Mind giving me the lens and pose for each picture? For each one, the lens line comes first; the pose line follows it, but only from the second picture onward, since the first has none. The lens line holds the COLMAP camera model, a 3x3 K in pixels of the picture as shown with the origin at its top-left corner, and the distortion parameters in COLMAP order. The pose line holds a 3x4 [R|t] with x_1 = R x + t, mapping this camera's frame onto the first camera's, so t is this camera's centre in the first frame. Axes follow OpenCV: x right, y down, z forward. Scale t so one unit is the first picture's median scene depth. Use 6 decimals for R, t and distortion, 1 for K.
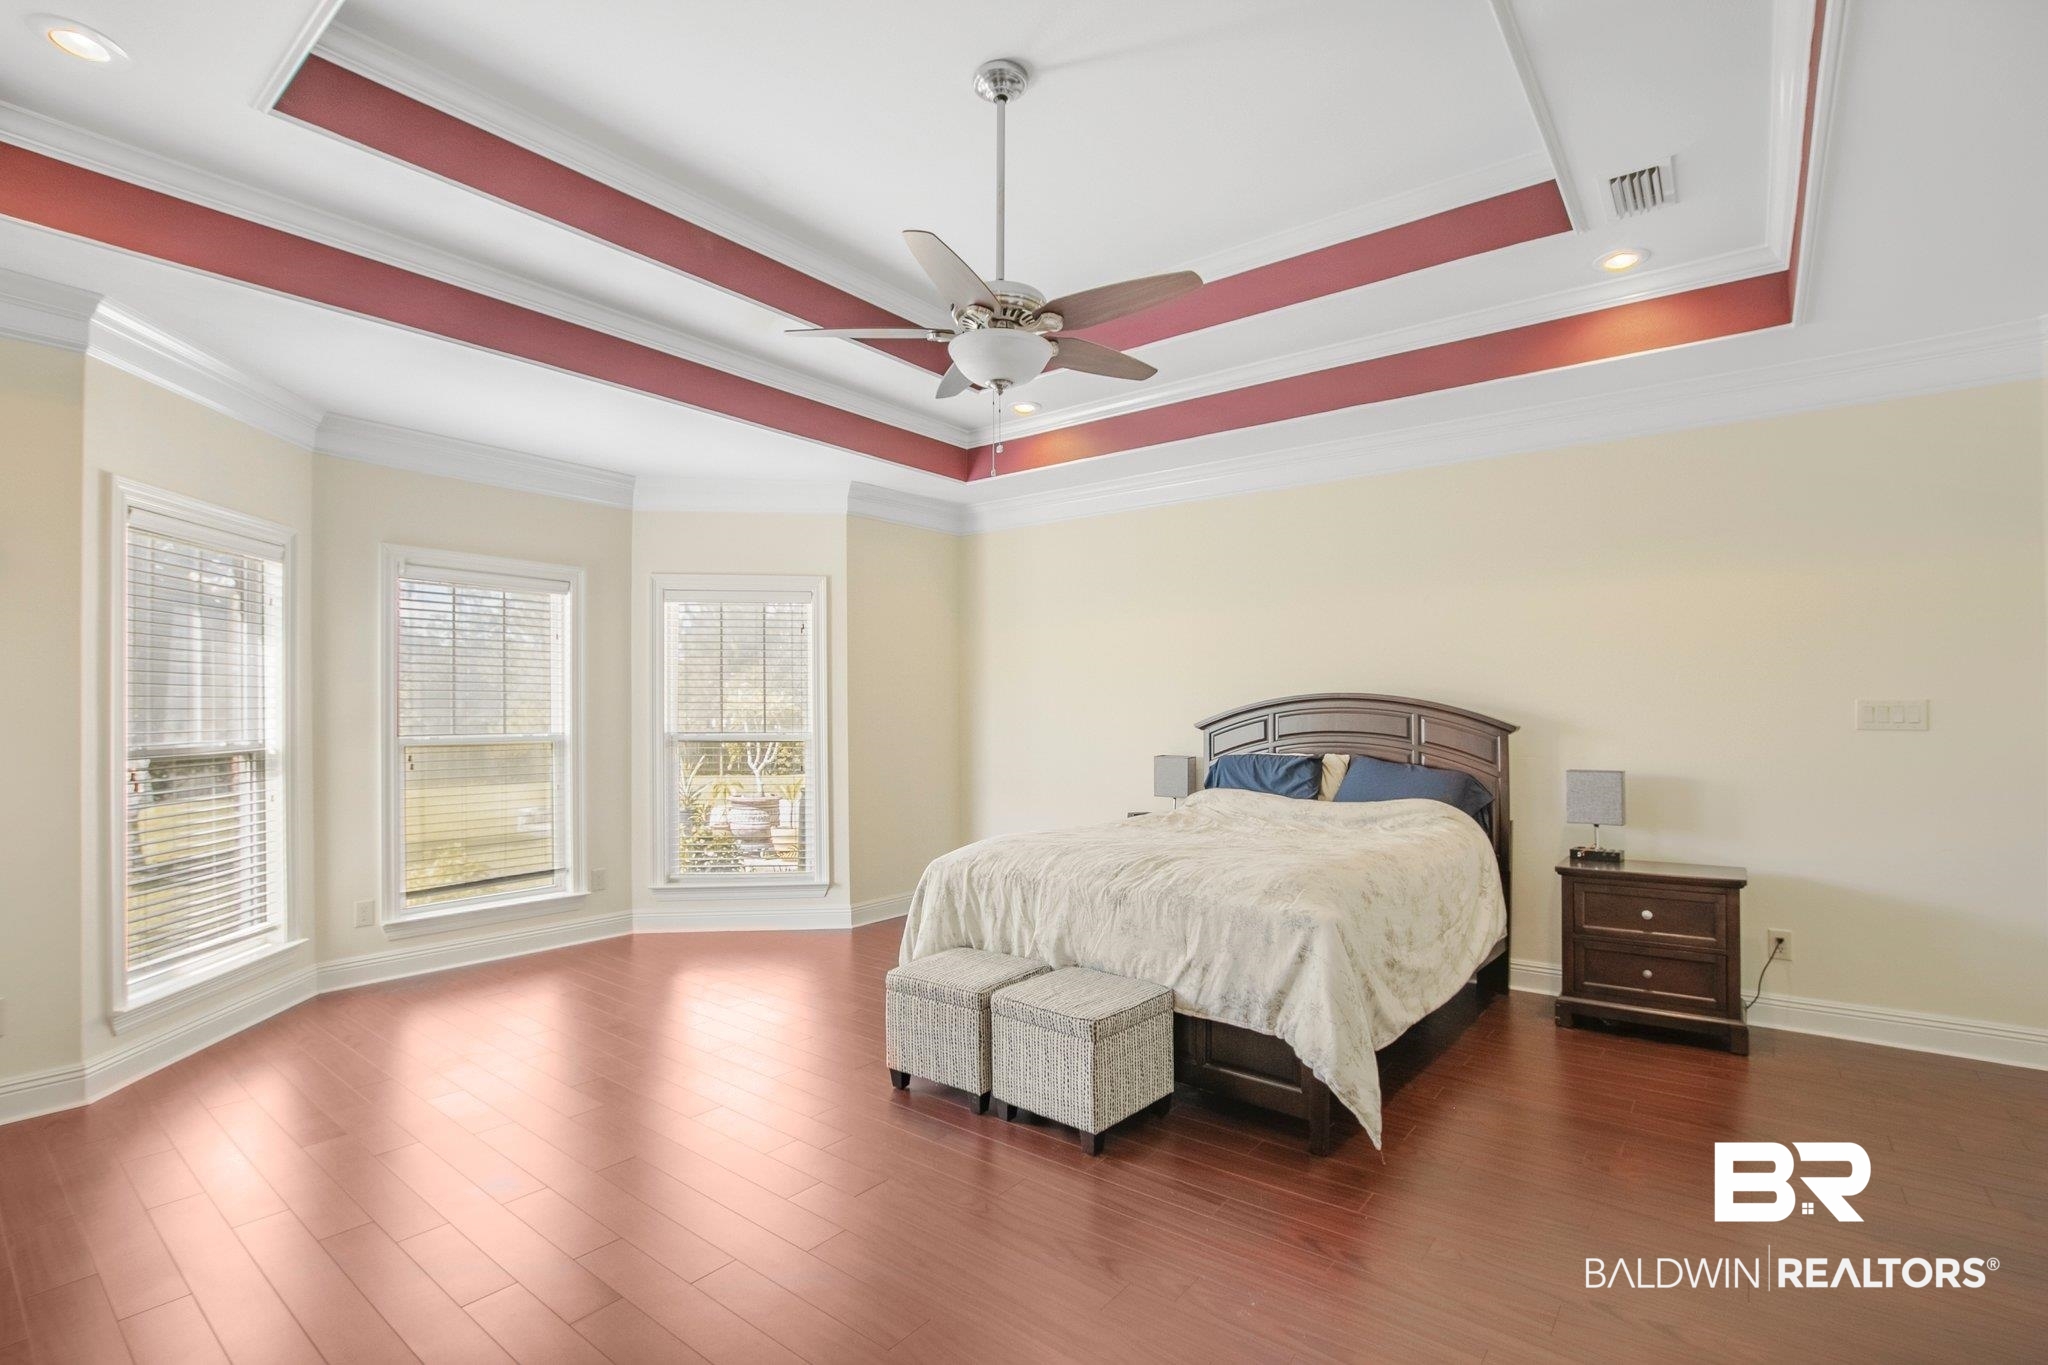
lens RADIAL K [[966.2, 0, 1035.4], [0, 966.2, 694.0], [0, 0, 1]] dist [-0.010982, 0.001907]
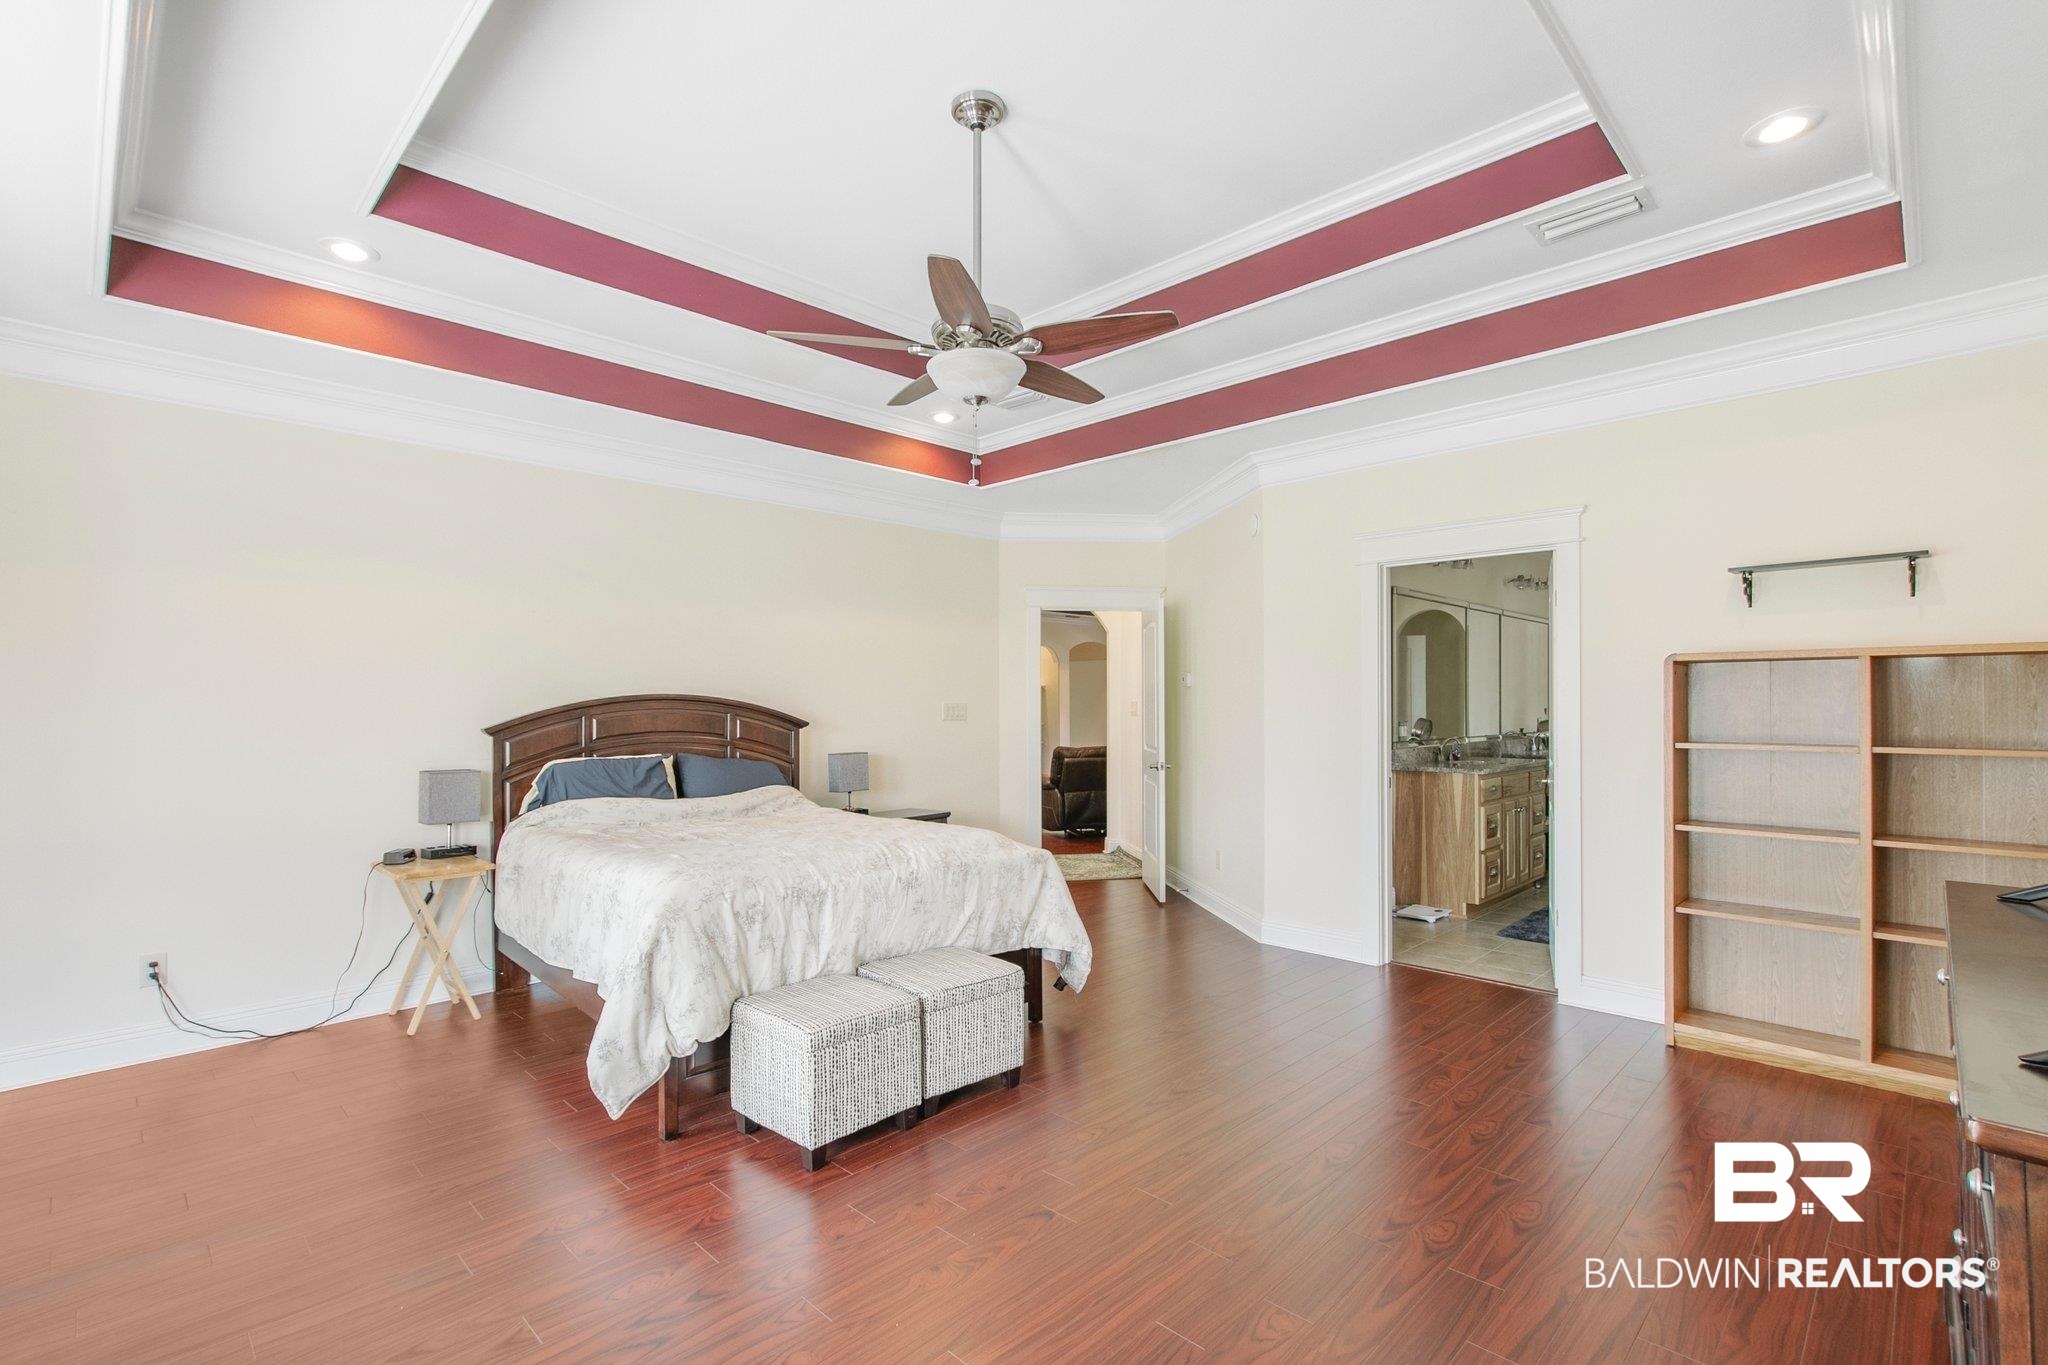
lens RADIAL K [[966.2, 0, 1035.1], [0, 966.2, 686.6], [0, 0, 1]] dist [-0.010982, 0.001907]
pose [[0.099757, 0.022244, 0.994763, -0.946142], [-0.007650, 0.999738, -0.021588, 0.015367], [-0.994982, -0.005457, 0.099901, 0.733440]]
